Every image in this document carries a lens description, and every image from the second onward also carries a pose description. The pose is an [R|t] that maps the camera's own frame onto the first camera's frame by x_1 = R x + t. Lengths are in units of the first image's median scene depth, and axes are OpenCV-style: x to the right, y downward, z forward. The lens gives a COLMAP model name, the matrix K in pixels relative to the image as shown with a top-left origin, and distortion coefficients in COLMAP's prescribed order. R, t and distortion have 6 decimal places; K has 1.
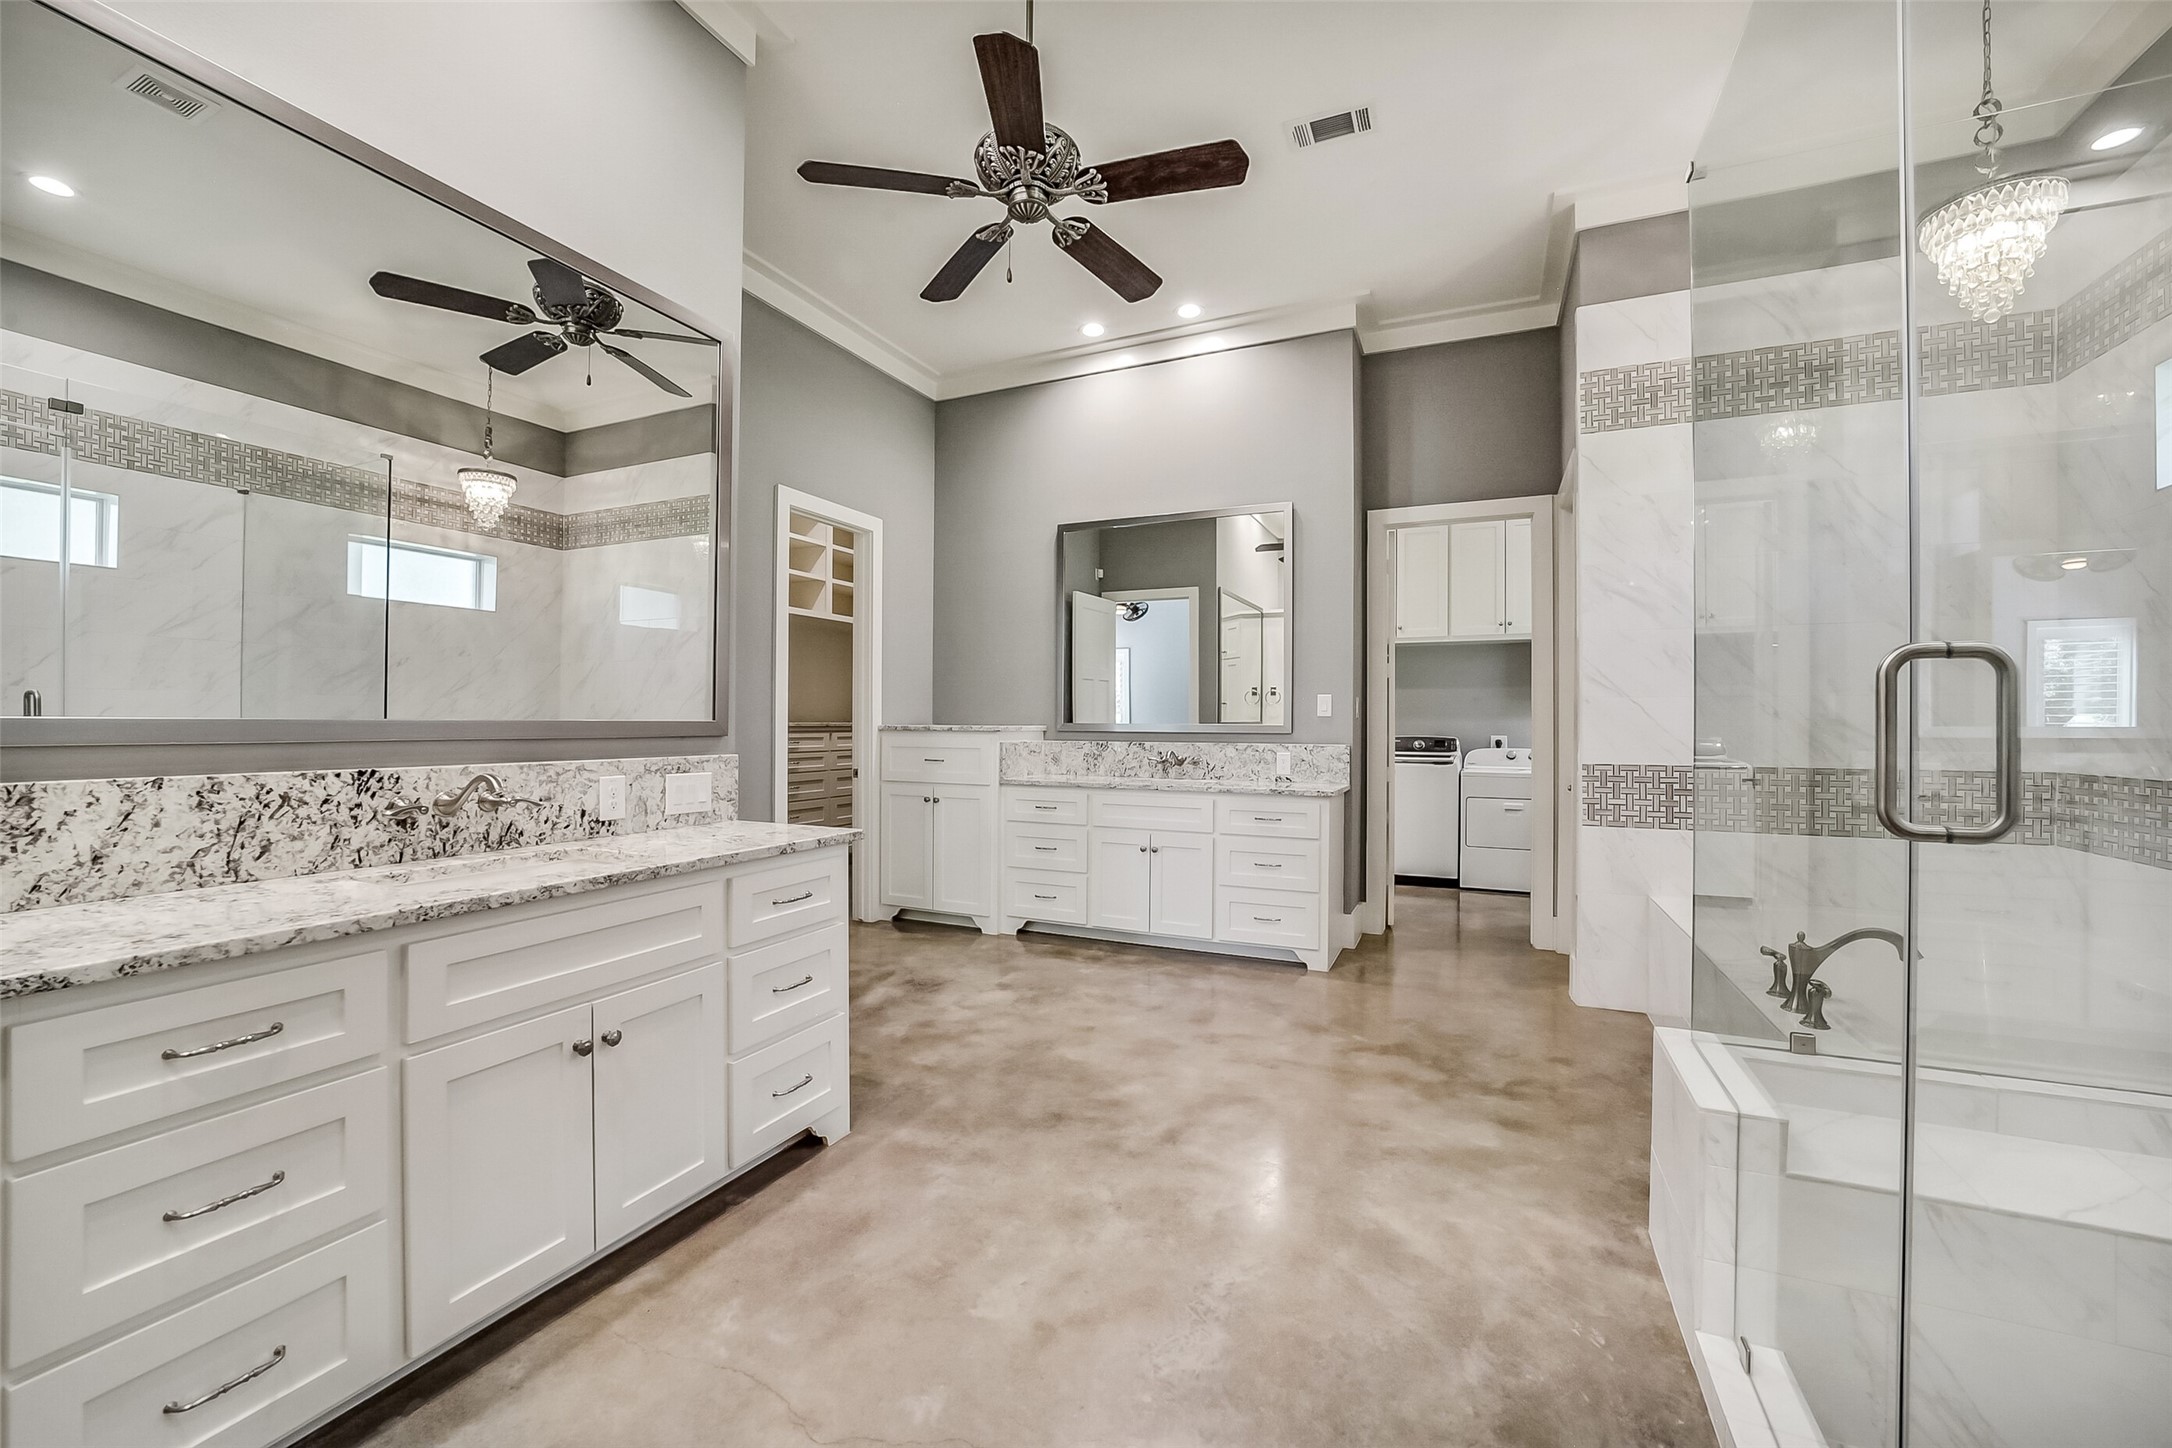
lens RADIAL K [[851.9, 0, 1105.7], [0, 851.9, 720.7], [0, 0, 1]] dist [-0.023481, 0.000986]
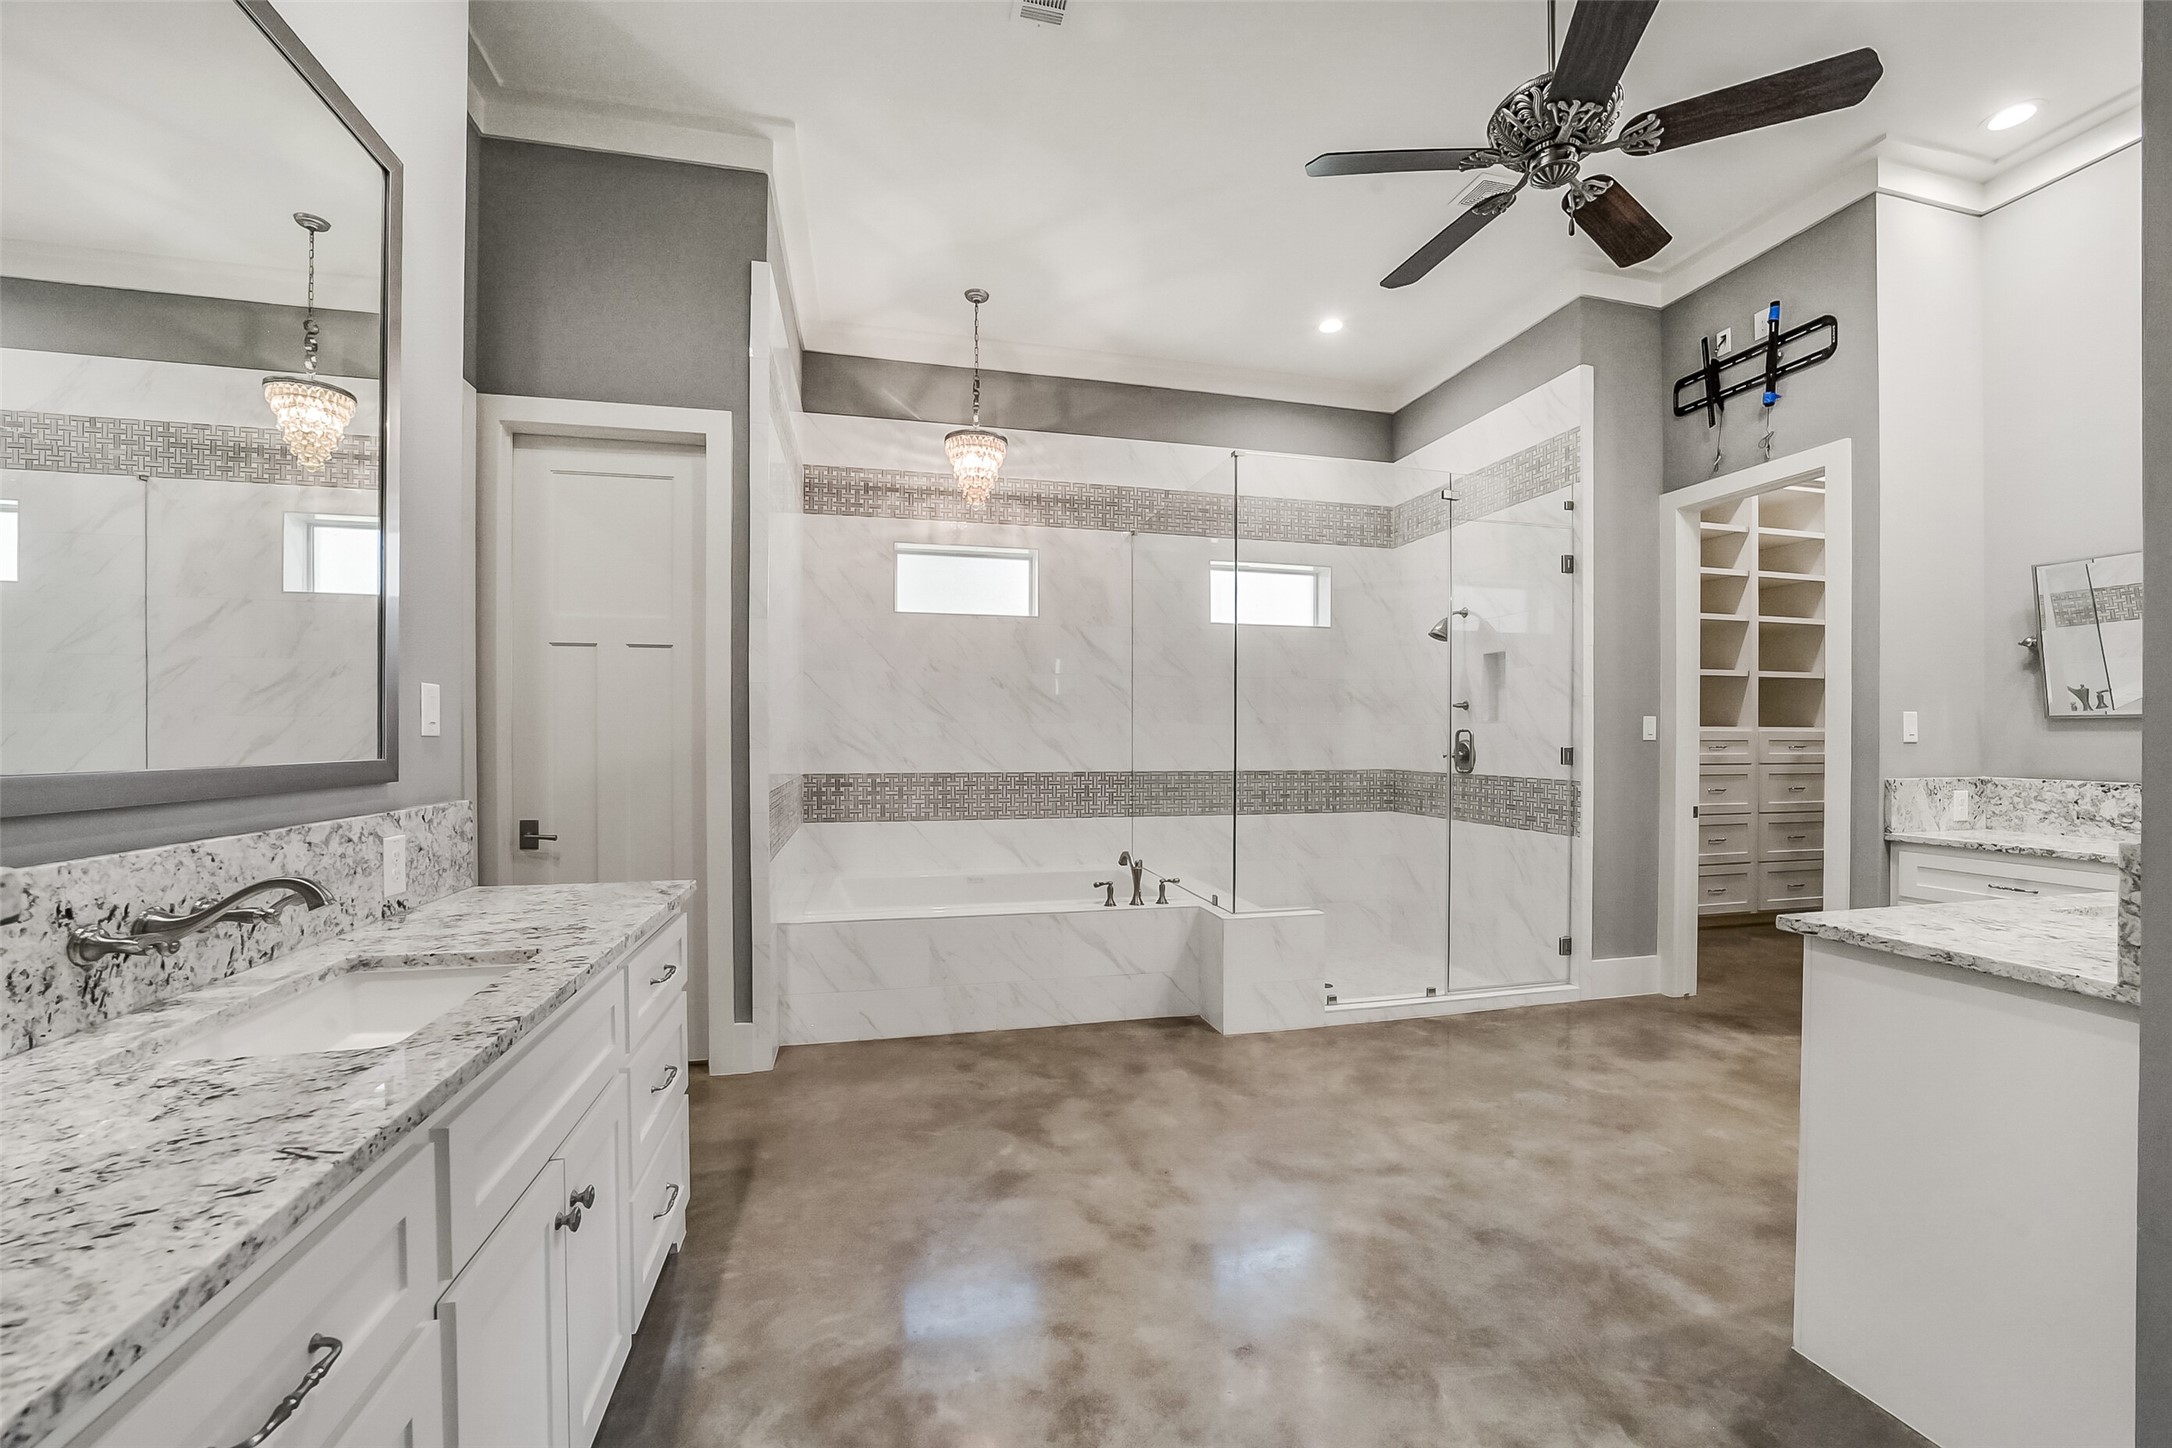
lens RADIAL K [[851.9, 0, 1096.6], [0, 851.9, 734.3], [0, 0, 1]] dist [-0.023481, 0.000986]
pose [[-0.603684, -0.003842, 0.797215, -0.420714], [-0.008350, 0.999964, -0.001504, -0.012600], [-0.797180, -0.007565, -0.603694, 1.578718]]
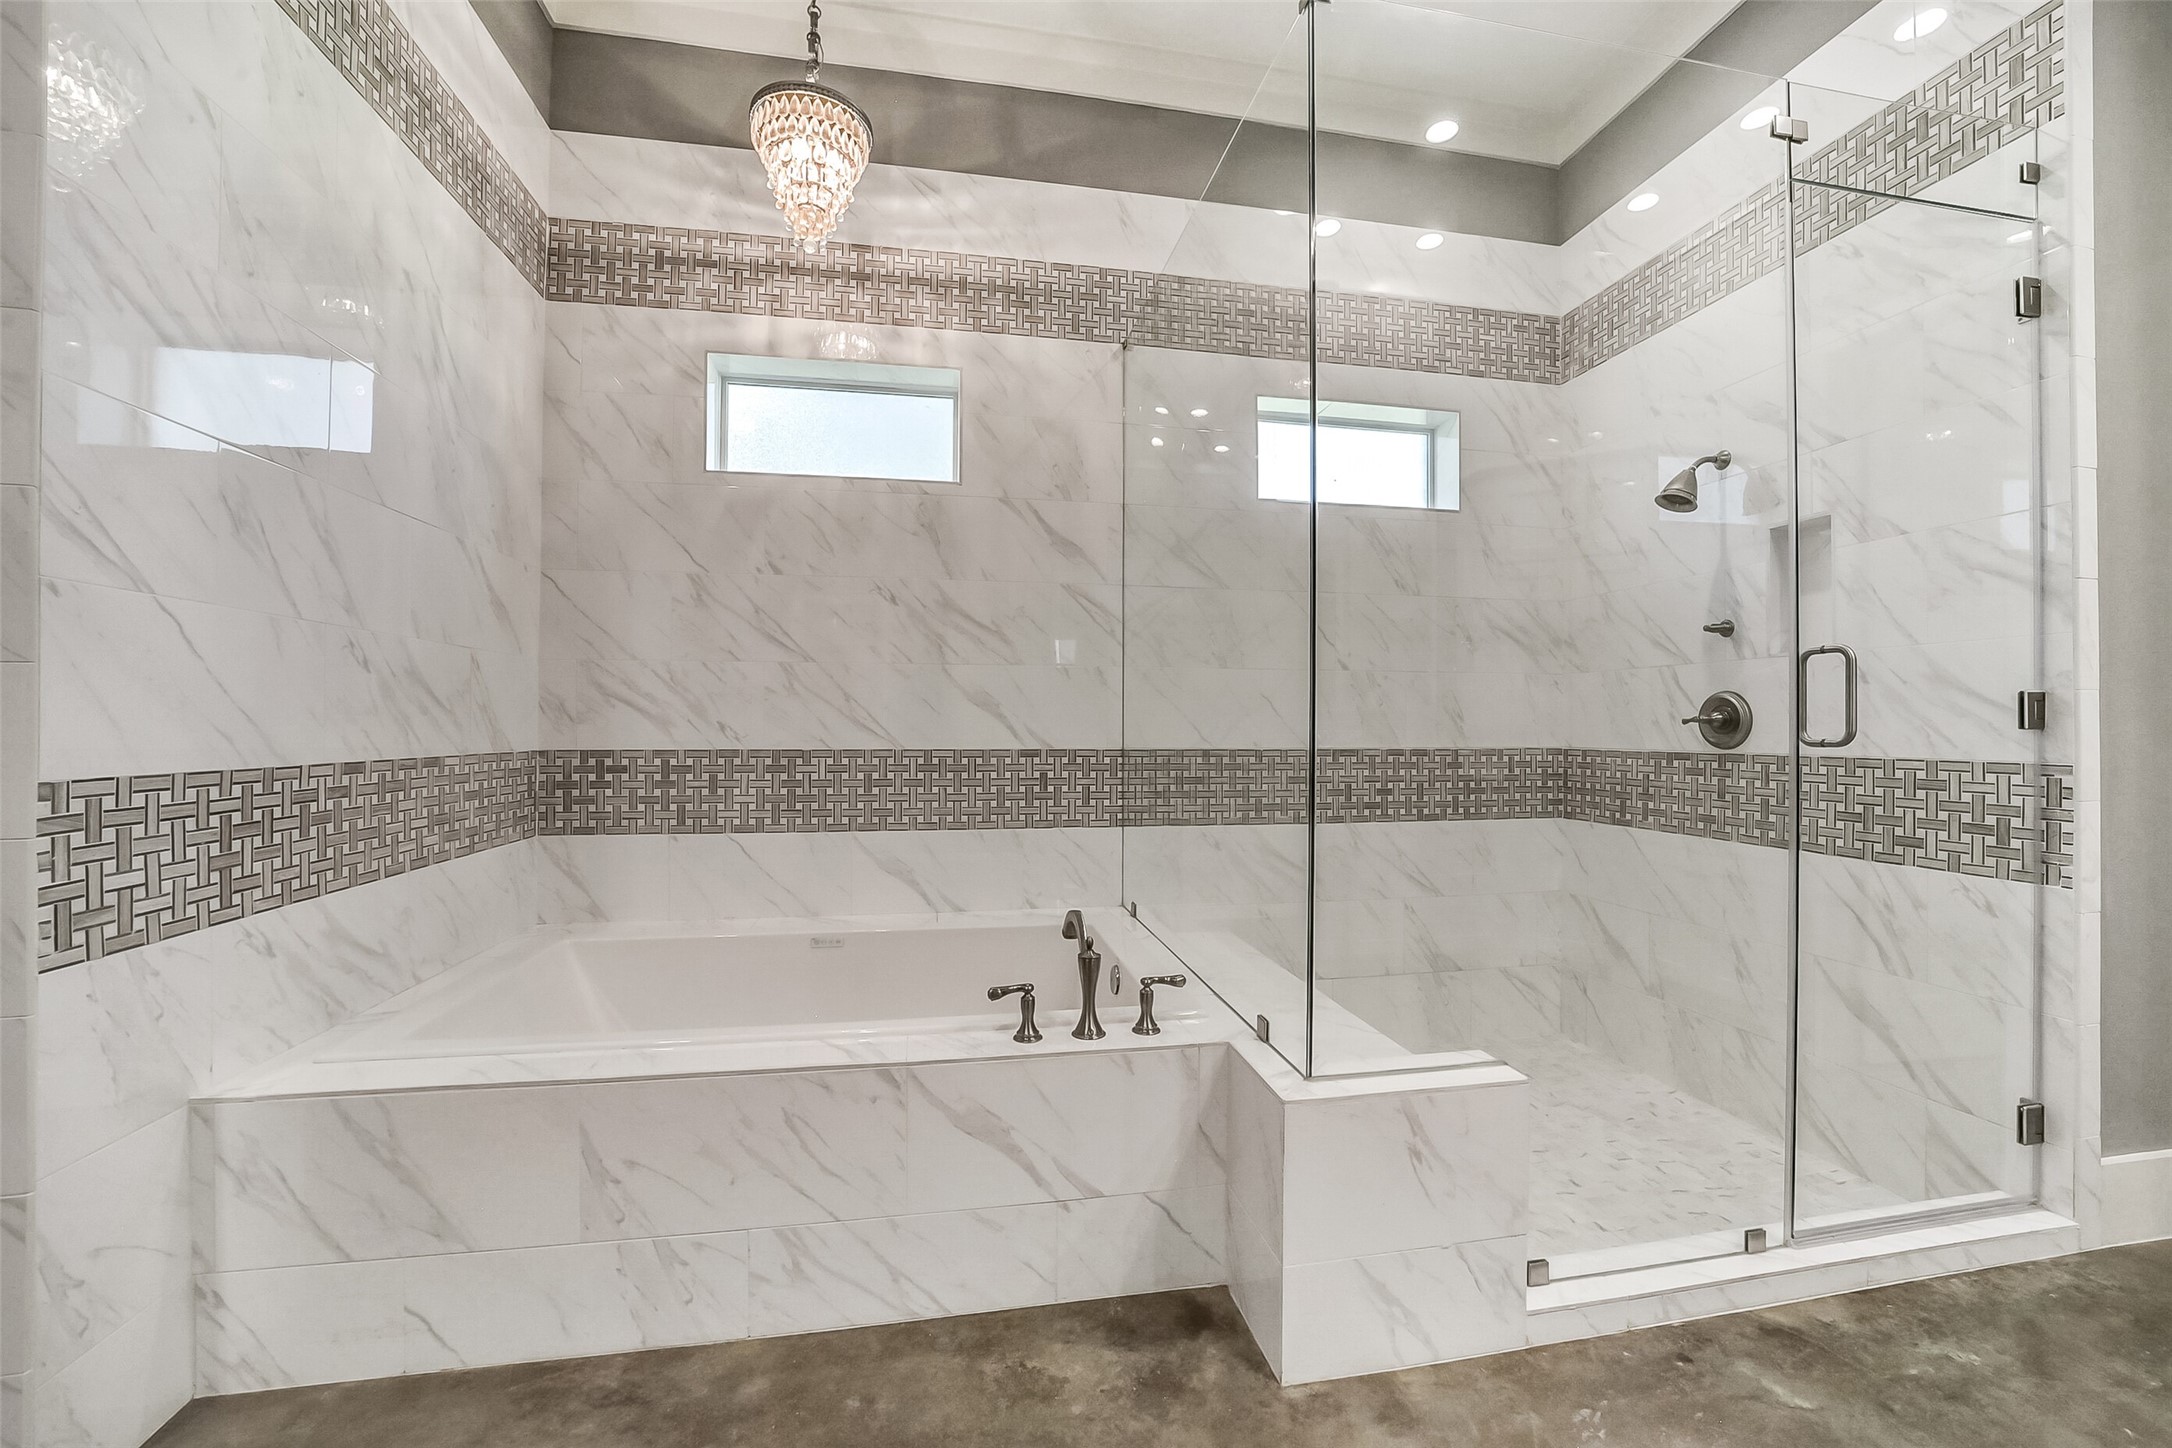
lens RADIAL K [[851.9, 0, 1098.7], [0, 851.9, 727.2], [0, 0, 1]] dist [-0.023481, 0.000986]
pose [[-0.557297, -0.007330, 0.830281, 0.101146], [-0.009067, 0.999955, 0.002742, 0.032236], [-0.830264, -0.006000, -0.557339, 1.052417]]
